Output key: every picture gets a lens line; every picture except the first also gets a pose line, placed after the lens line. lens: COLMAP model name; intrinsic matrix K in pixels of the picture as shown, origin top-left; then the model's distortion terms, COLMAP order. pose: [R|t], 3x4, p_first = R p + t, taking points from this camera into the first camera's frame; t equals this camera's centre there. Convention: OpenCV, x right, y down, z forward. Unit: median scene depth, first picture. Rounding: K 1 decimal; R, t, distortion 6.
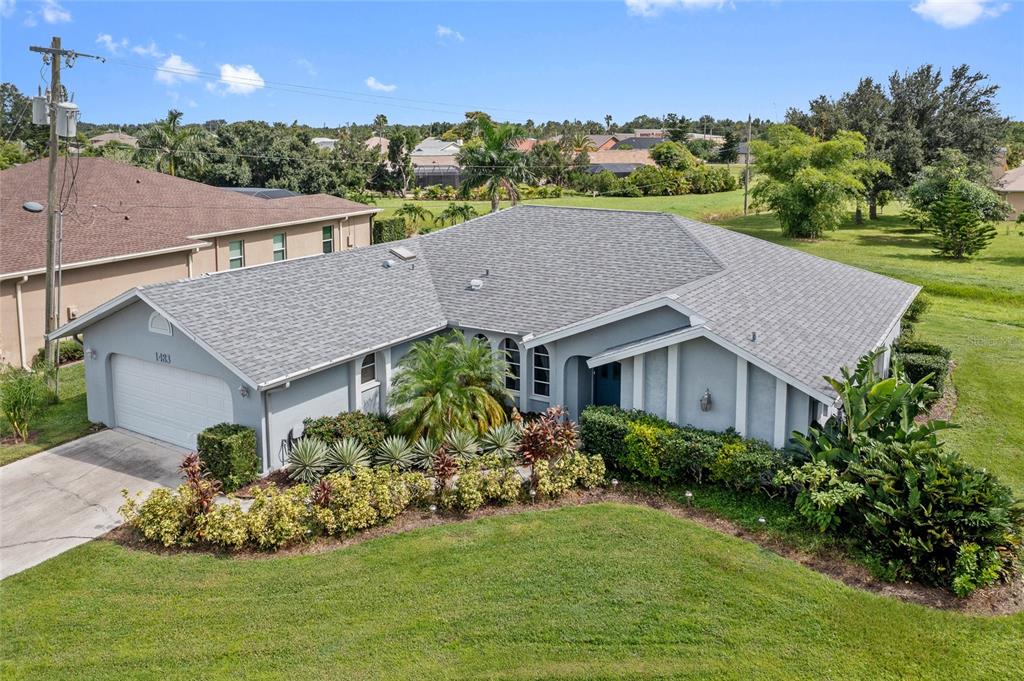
lens RADIAL K [[838.0, 0, 481.5], [0, 838.0, 232.9], [0, 0, 1]] dist [-0.013385, -0.002425]
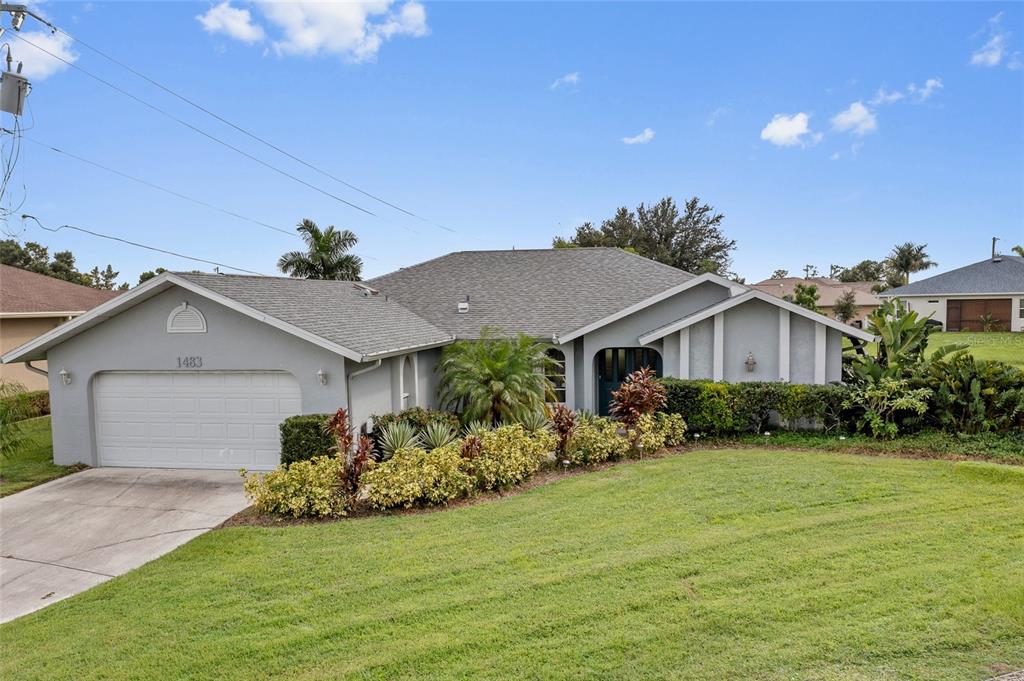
lens RADIAL K [[828.7, 0, 505.3], [0, 828.7, 372.3], [0, 0, 1]] dist [-0.012756, -0.005566]
pose [[0.924975, -0.046989, 0.377111, -0.449008], [0.063010, 0.997554, -0.030252, 0.230287], [-0.374767, 0.051744, 0.925674, 0.114295]]
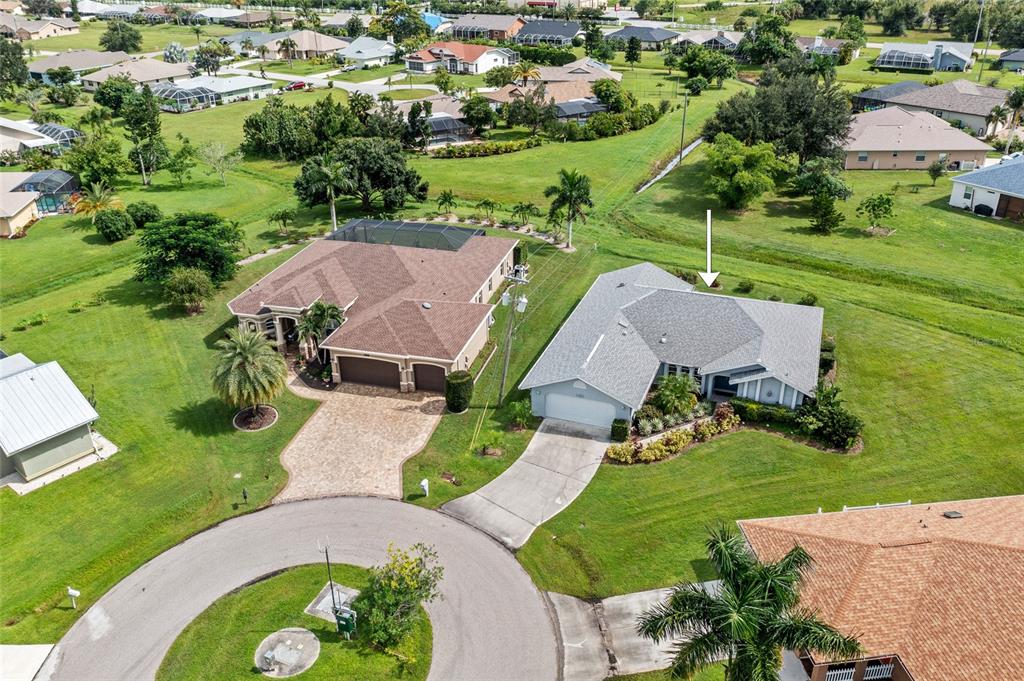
lens RADIAL K [[804.3, 0, 512.0], [0, 804.3, 340.5], [0, 0, 1]] dist [-0.007177, -0.002283]
pose [[0.977019, -0.104795, 0.185610, -1.192793], [0.035060, 0.937944, 0.345010, -1.042394], [-0.210247, -0.330574, 0.920063, -1.459328]]
